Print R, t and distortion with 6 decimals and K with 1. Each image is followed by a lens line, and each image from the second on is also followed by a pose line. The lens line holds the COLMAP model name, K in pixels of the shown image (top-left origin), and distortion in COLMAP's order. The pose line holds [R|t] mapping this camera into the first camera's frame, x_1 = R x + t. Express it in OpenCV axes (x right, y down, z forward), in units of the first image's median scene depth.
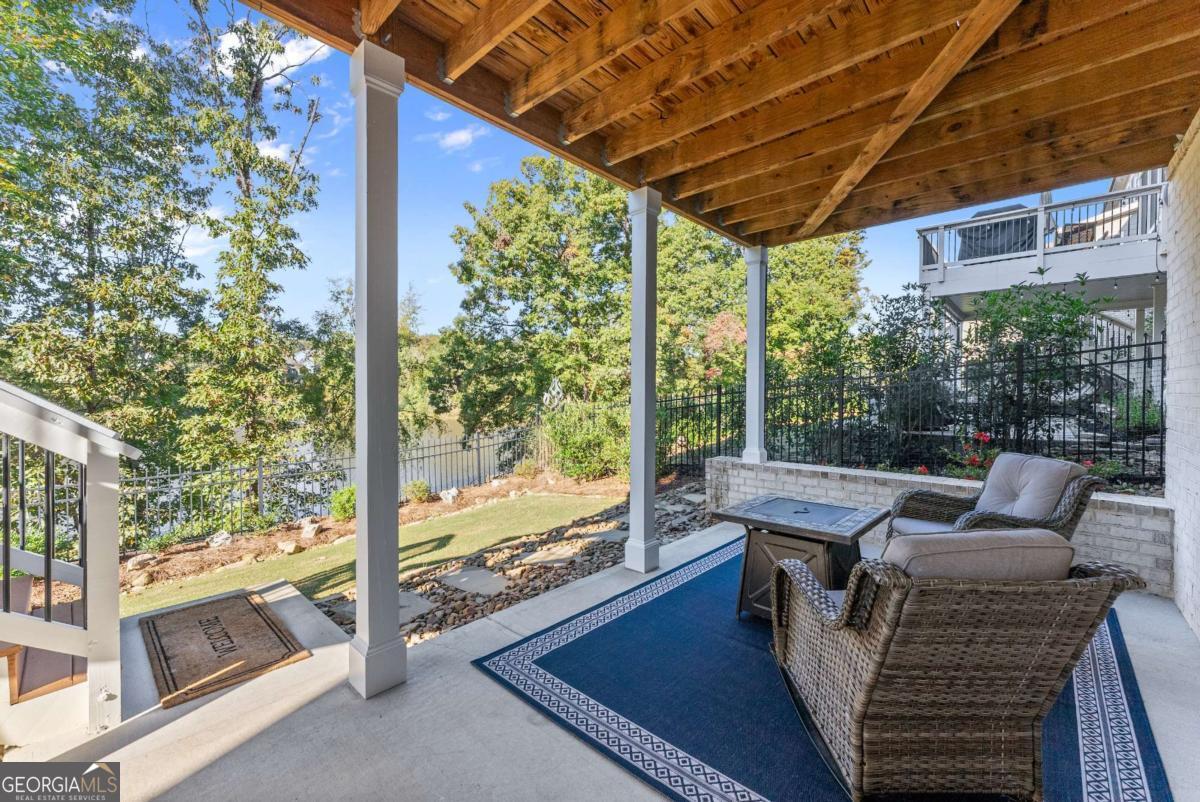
lens RADIAL K [[486.9, 0, 600.0], [0, 486.9, 401.0], [0, 0, 1]] dist [-0.000672, -0.000152]
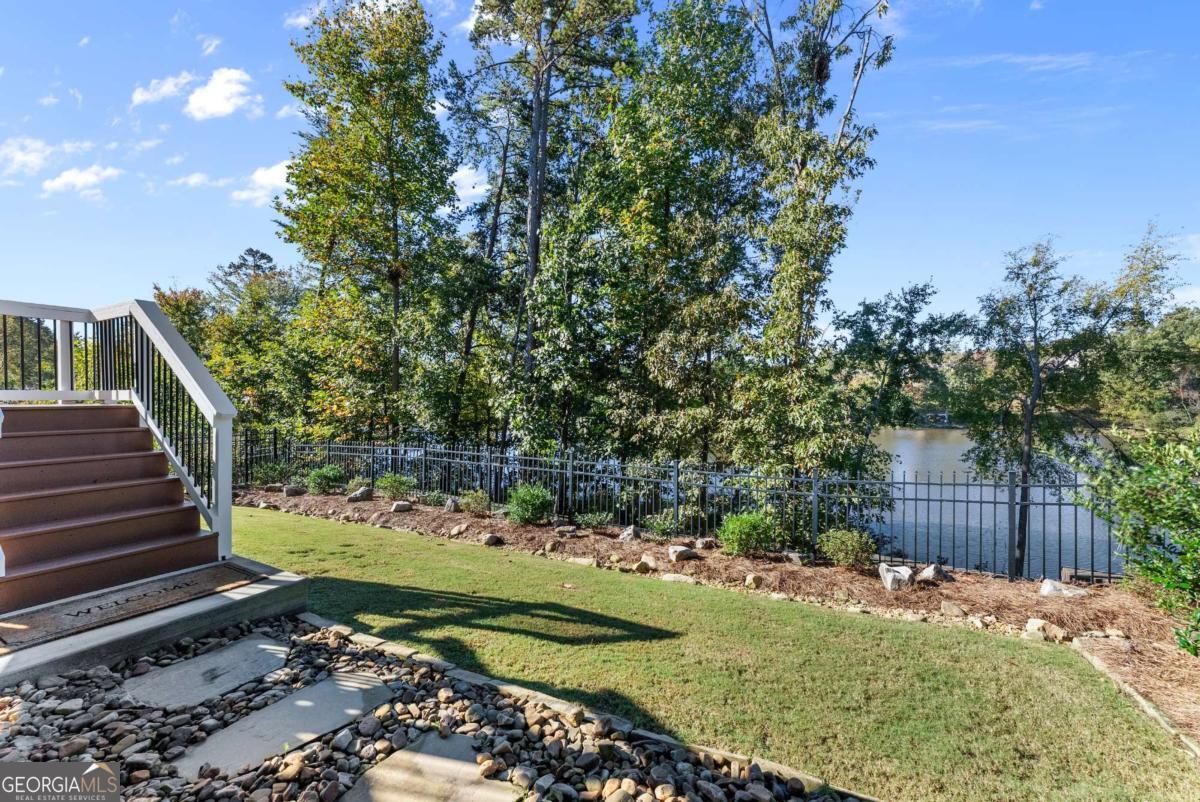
lens RADIAL K [[485.7, 0, 602.3], [0, 485.7, 404.8], [0, 0, 1]] dist [0.012150, -0.000137]
pose [[0.228790, 0.016332, -0.973339, 0.054025], [-0.027096, 0.999579, 0.010403, 0.000475], [0.973099, 0.023993, 0.229136, 0.182091]]
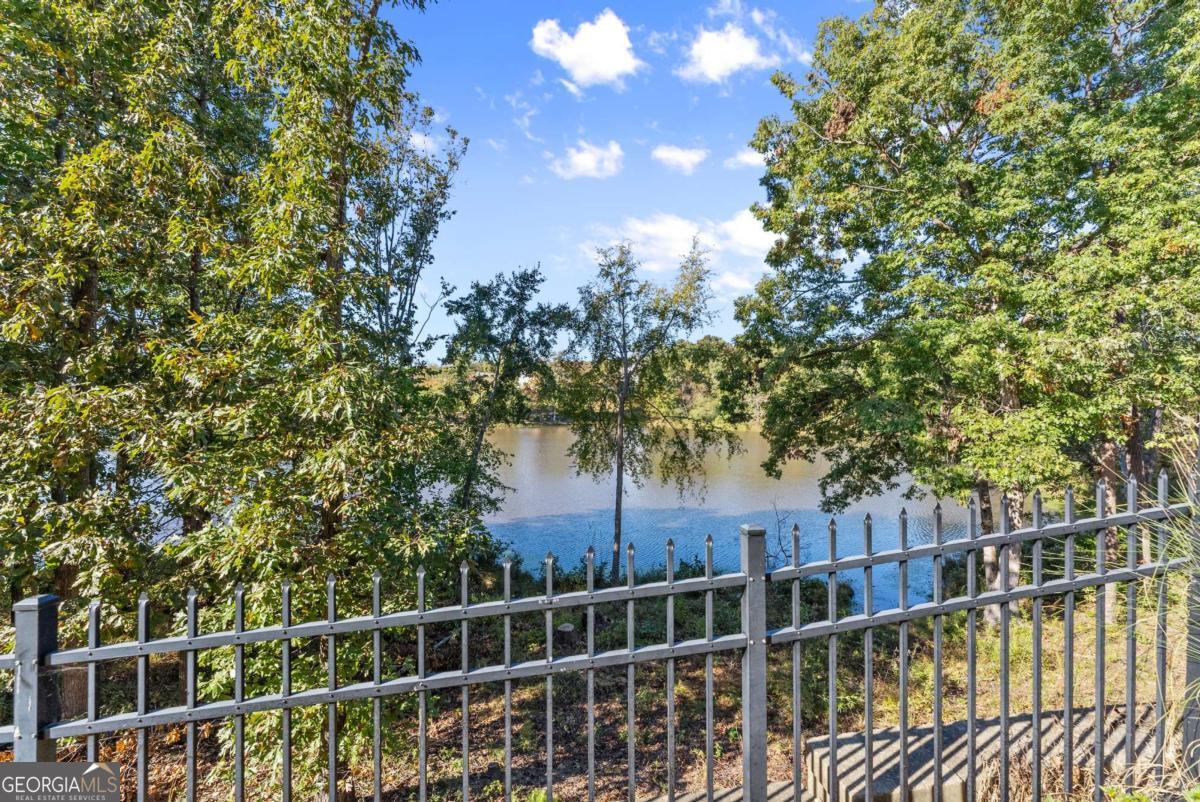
lens RADIAL K [[481.4, 0, 602.3], [0, 481.4, 416.5], [0, 0, 1]] dist [-0.000137, -0.000084]
pose [[0.809621, 0.017931, -0.586679, -0.077911], [-0.014834, 0.999839, 0.010089, 0.011895], [0.586765, 0.000535, 0.809757, 0.331188]]
